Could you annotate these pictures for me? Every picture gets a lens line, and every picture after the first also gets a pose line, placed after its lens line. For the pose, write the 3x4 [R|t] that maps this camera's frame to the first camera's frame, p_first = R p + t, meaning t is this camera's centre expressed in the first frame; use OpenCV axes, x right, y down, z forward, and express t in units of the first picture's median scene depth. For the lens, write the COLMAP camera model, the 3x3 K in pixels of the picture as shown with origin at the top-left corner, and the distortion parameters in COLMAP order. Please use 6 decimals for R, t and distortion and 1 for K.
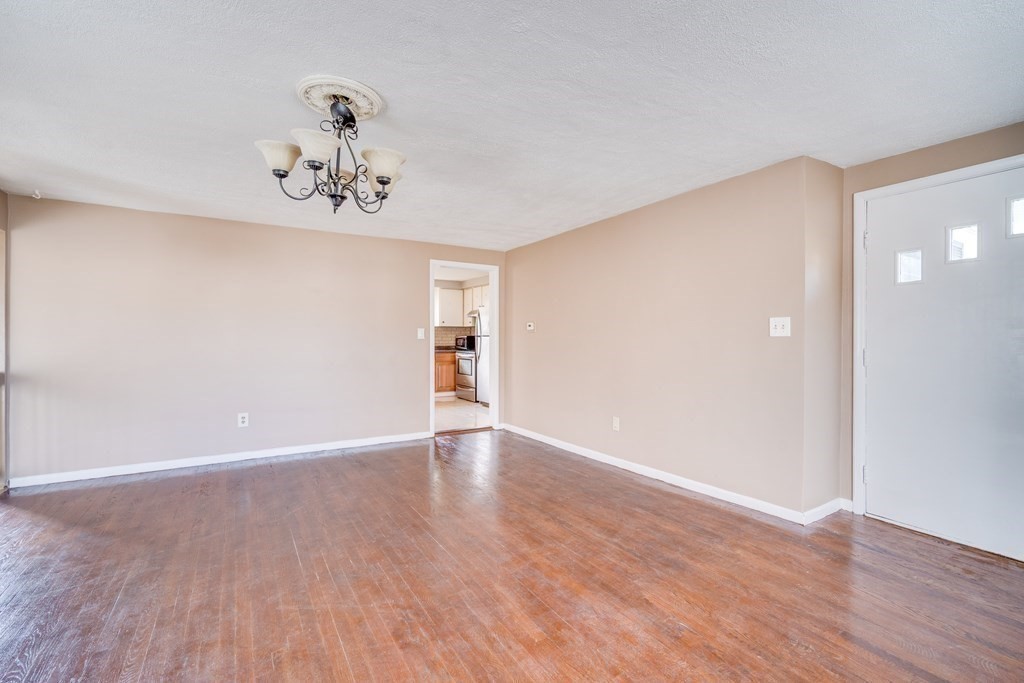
lens RADIAL K [[452.5, 0, 492.7], [0, 452.5, 351.7], [0, 0, 1]] dist [-0.014192, 0.005378]
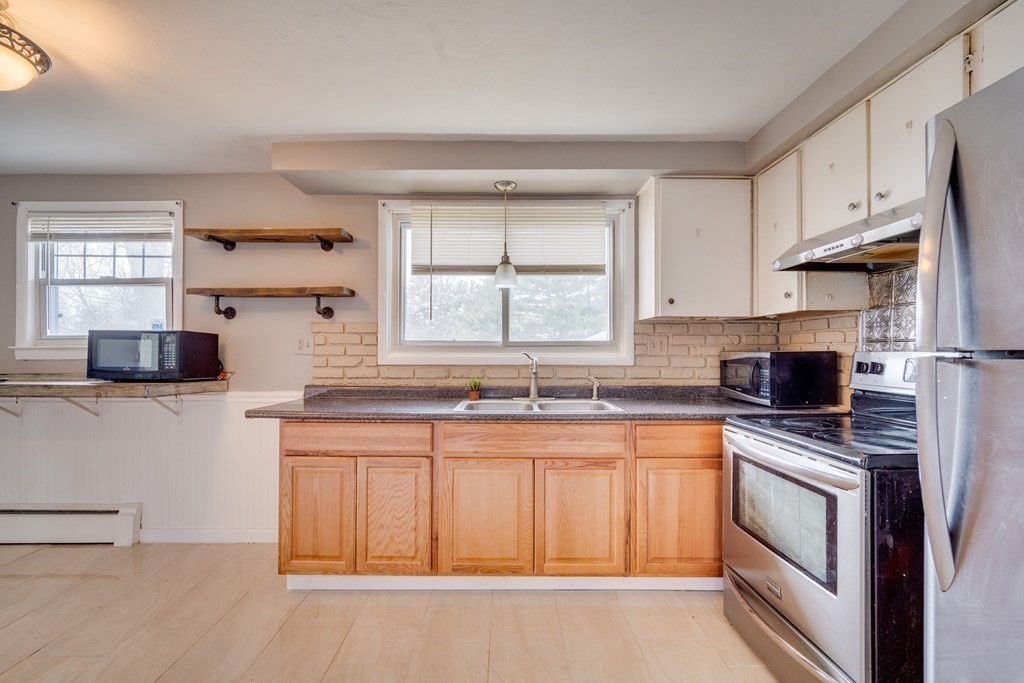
lens RADIAL K [[439.9, 0, 505.5], [0, 439.9, 348.1], [0, 0, 1]] dist [-0.011000, 0.004848]
pose [[0.863954, -0.004925, -0.503546, -0.062429], [-0.016861, 0.999109, -0.038701, -0.025146], [0.503288, 0.041926, 0.863101, 0.722045]]
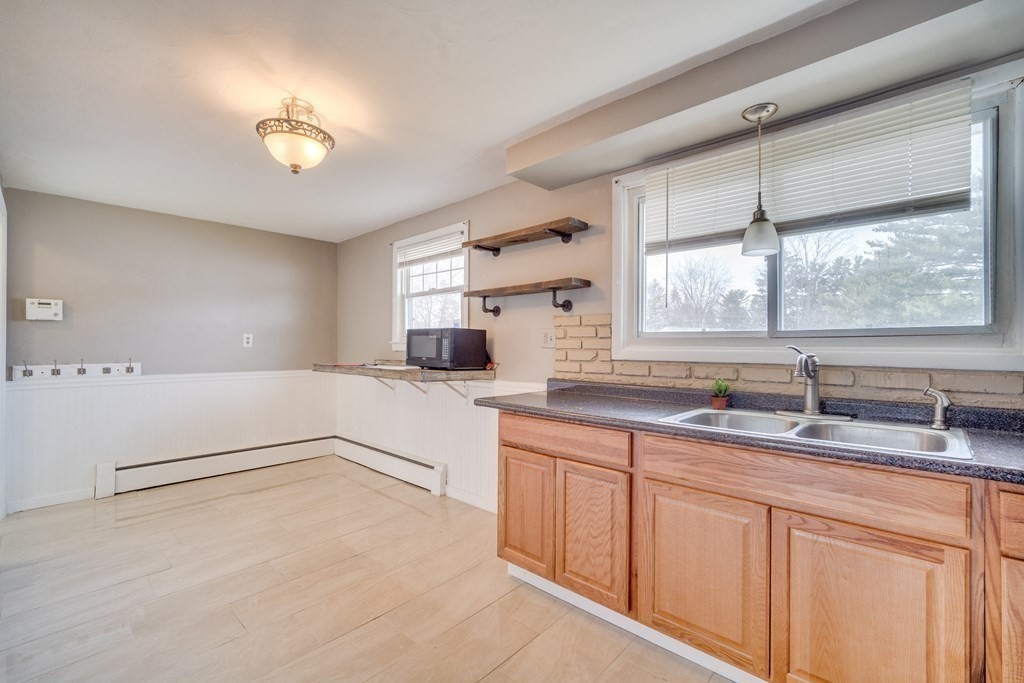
lens RADIAL K [[438.9, 0, 512.2], [0, 438.9, 343.3], [0, 0, 1]] dist [-0.011218, 0.005005]
pose [[0.297392, -0.005062, -0.954742, -0.047625], [-0.033570, 0.999312, -0.015755, -0.027614], [0.954165, 0.036736, 0.297018, 0.795693]]
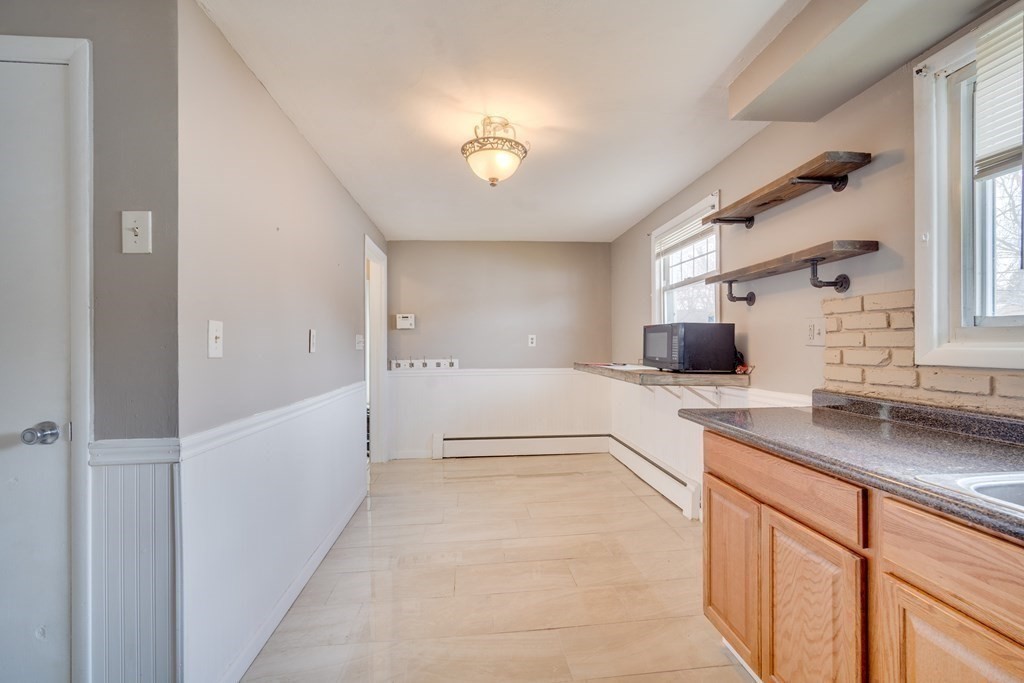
lens RADIAL K [[450.0, 0, 512.0], [0, 450.0, 341.5], [0, 0, 1]] dist [-0.012632, 0.005235]
pose [[-0.409833, -0.004038, -0.912152, -0.071132], [-0.022621, 0.999728, 0.005738, -0.030028], [0.911880, 0.022986, -0.409813, 0.864036]]
